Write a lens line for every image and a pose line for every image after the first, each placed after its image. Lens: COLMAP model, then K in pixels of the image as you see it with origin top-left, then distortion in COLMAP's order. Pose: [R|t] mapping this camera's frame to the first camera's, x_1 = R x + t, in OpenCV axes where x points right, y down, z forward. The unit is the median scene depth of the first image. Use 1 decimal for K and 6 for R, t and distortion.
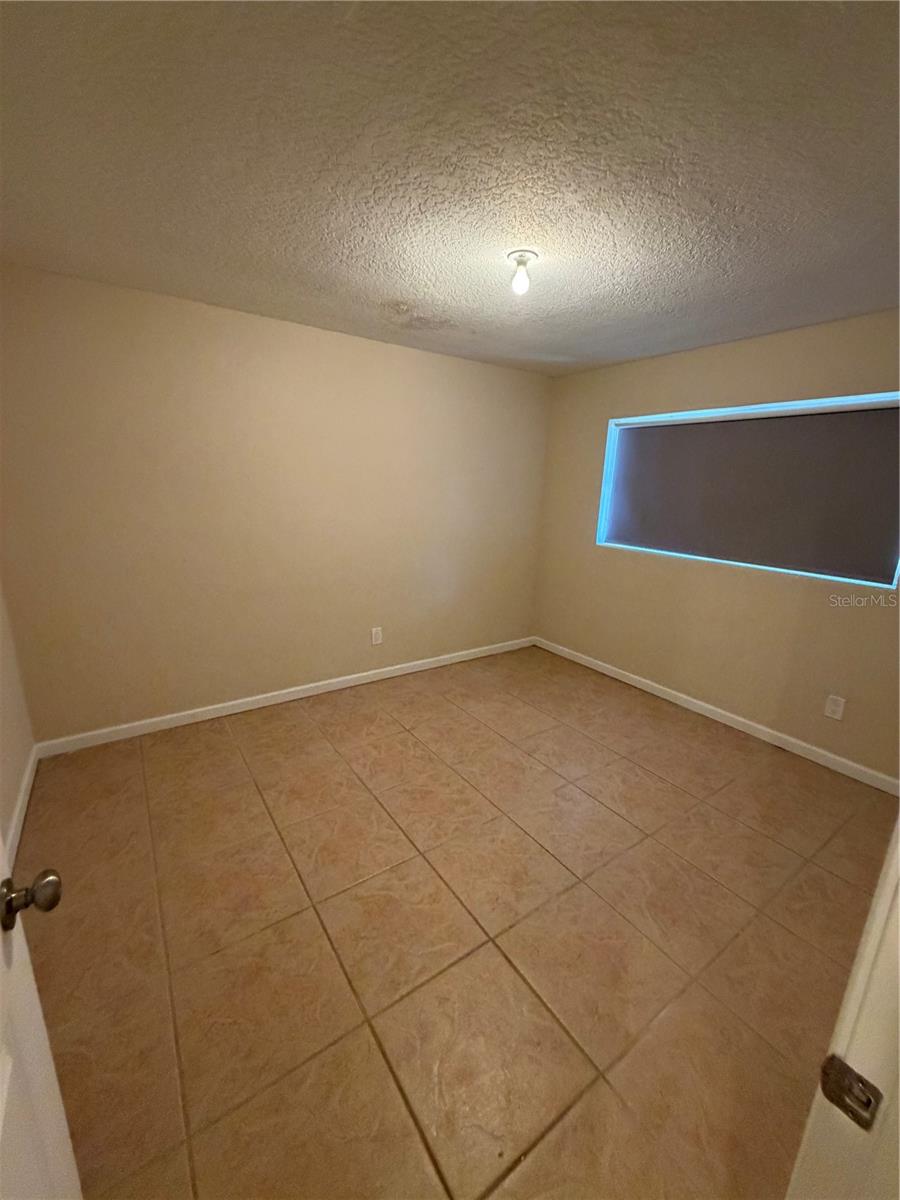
lens RADIAL K [[476.5, 0, 450.6], [0, 476.5, 595.6], [0, 0, 1]] dist [0.002801, -0.000171]
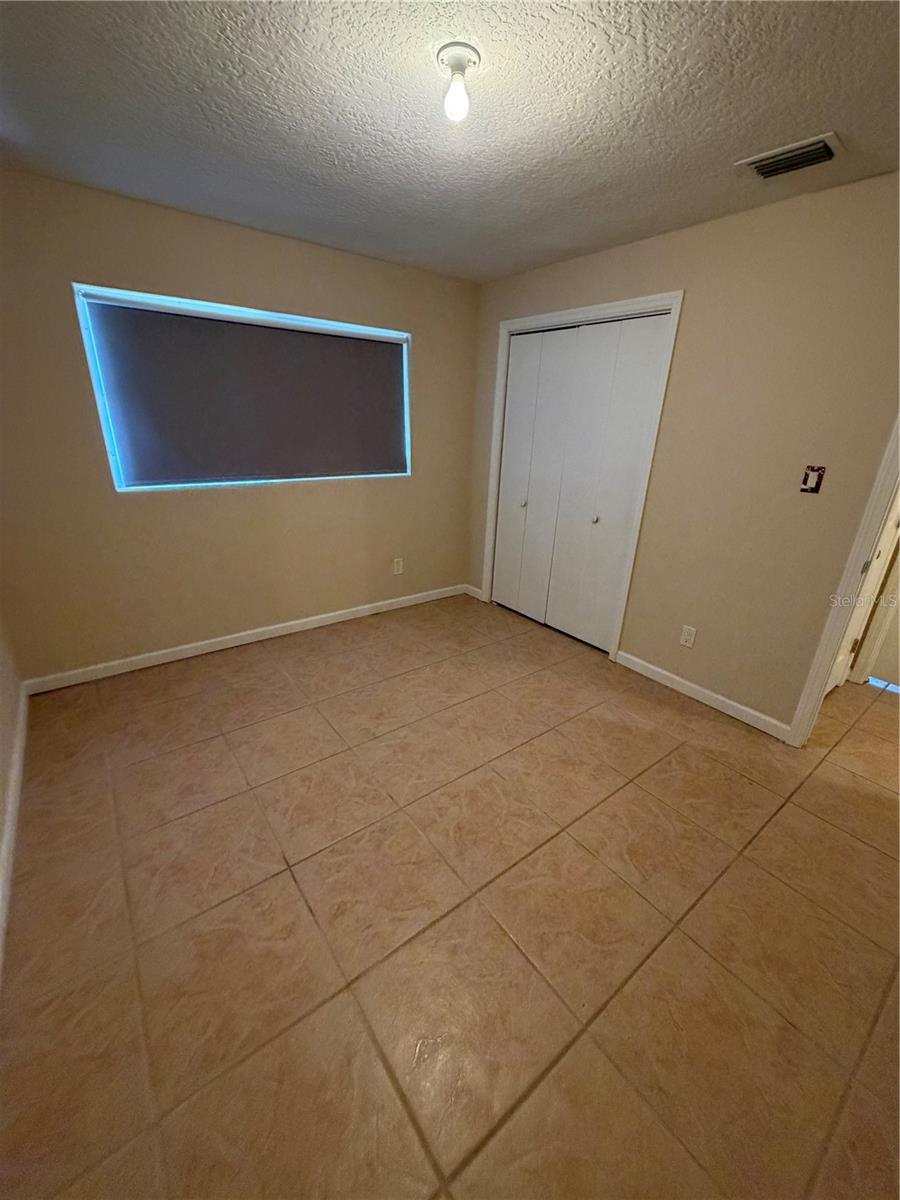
lens RADIAL K [[476.5, 0, 450.6], [0, 476.5, 595.6], [0, 0, 1]] dist [0.002801, -0.000171]
pose [[-0.041278, -0.383014, 0.922820, -0.553603], [0.203624, 0.900999, 0.383065, -0.202711], [-0.978179, 0.203720, 0.040799, 0.816875]]
